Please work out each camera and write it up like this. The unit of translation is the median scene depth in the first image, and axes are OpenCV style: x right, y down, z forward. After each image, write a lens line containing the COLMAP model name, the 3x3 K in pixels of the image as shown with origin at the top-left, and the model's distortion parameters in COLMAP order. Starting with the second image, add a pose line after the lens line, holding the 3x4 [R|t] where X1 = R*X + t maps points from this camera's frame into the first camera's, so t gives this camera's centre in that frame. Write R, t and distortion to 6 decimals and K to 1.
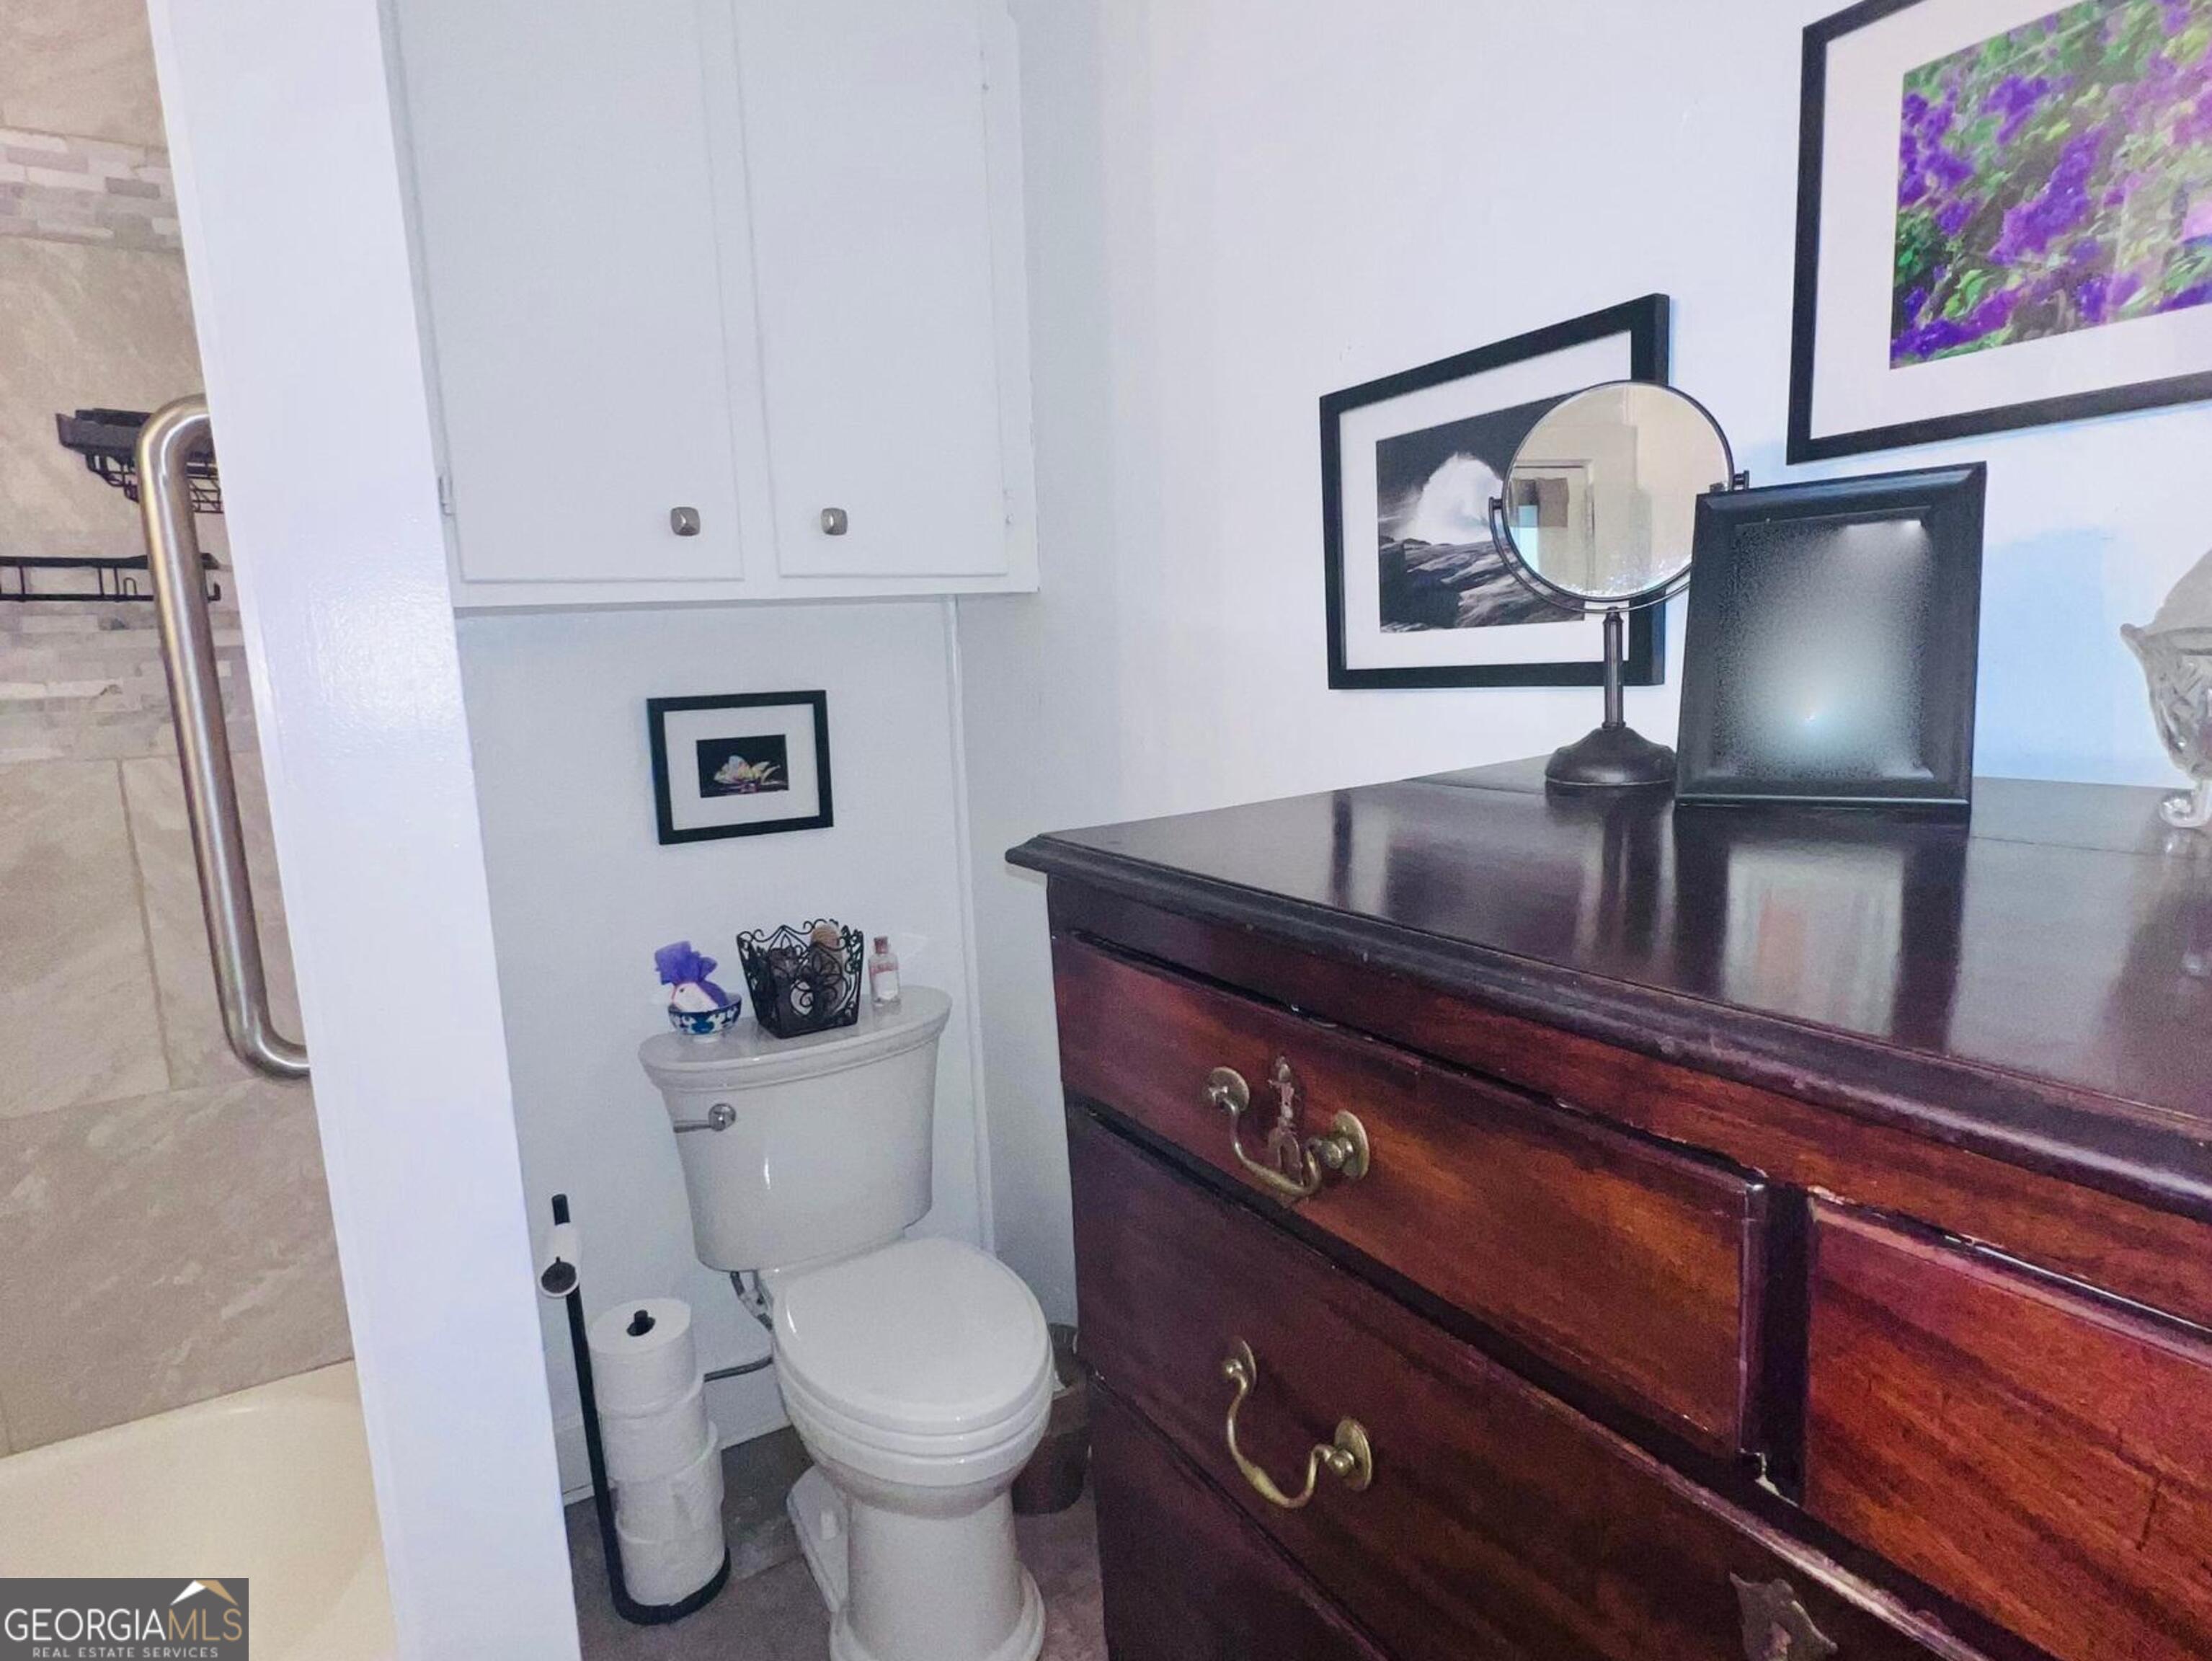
lens RADIAL K [[1184.3, 0, 1106.0], [0, 1184.3, 830.5], [0, 0, 1]] dist [0.000588, 0.000127]
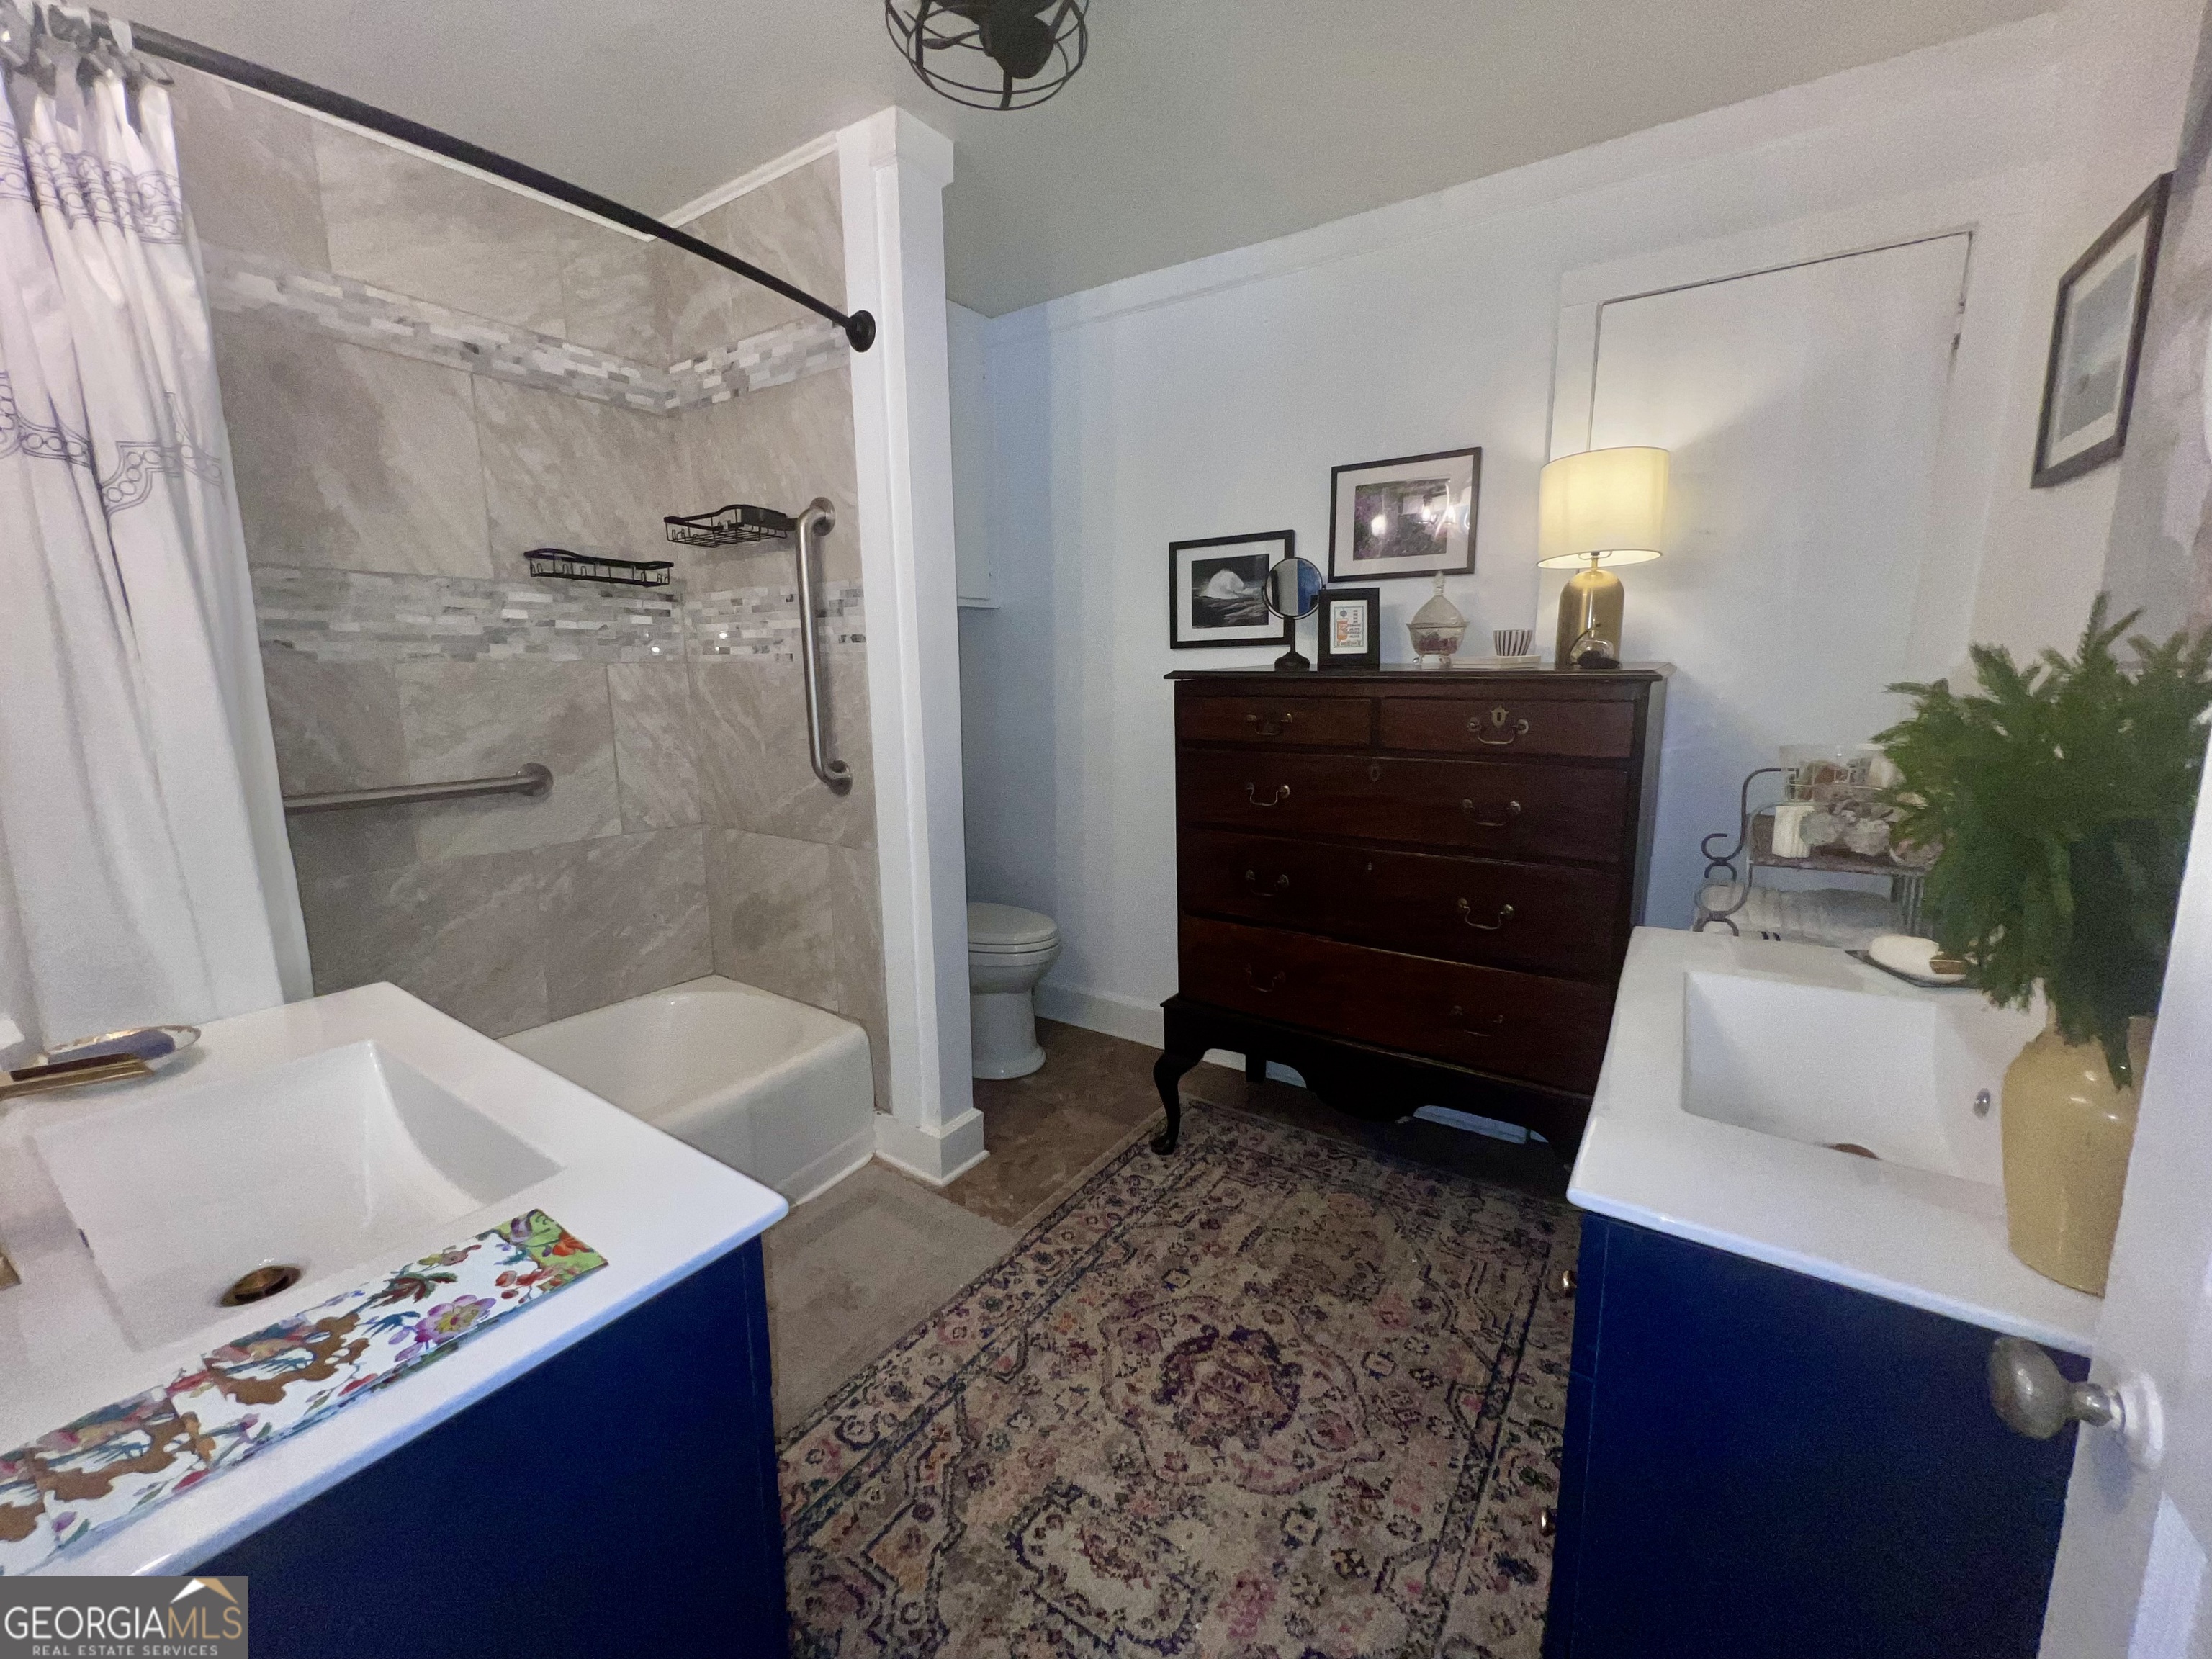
lens RADIAL K [[882.4, 0, 1106.0], [0, 882.4, 829.5], [0, 0, 1]] dist [-0.000207, -0.000050]
pose [[0.908796, -0.040071, 0.415312, -0.746047], [0.033237, 0.999167, 0.023674, 0.226484], [-0.415915, -0.007711, 0.909371, -0.741633]]
